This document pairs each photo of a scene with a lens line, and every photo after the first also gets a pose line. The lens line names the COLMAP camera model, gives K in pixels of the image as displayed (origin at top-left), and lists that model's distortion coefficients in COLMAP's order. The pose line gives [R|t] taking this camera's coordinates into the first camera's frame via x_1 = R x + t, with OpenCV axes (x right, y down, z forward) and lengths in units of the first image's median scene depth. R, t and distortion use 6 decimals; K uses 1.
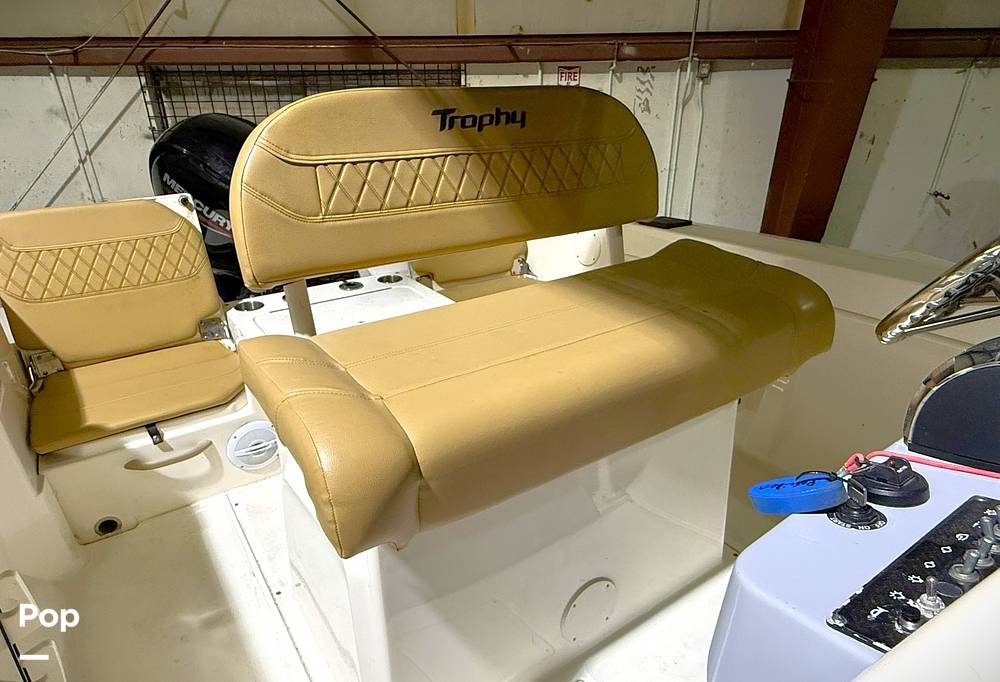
lens RADIAL K [[559.3, 0, 502.1], [0, 559.3, 341.6], [0, 0, 1]] dist [-0.001340, 0.000145]
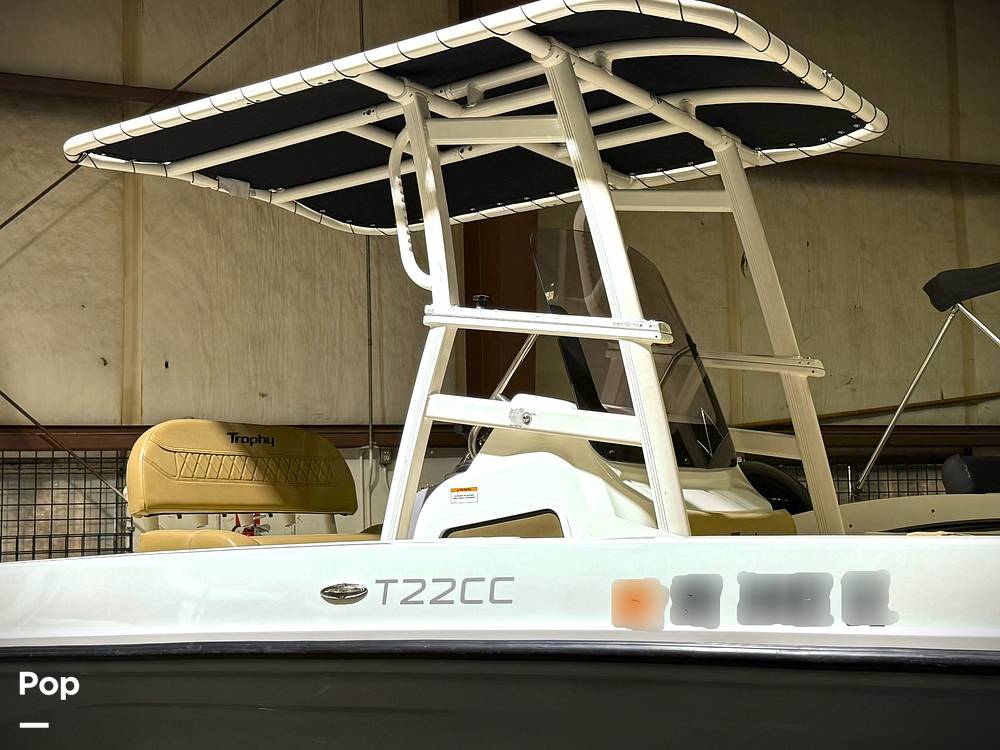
lens RADIAL K [[1568.8, 0, 500.2], [0, 1568.8, 375.2], [0, 0, 1]] dist [0.027081, 0.000000]
pose [[0.935581, 0.027999, 0.352001, -0.437071], [0.171242, 0.835813, -0.521625, 0.889722], [-0.308813, 0.548300, 0.777176, -1.320568]]
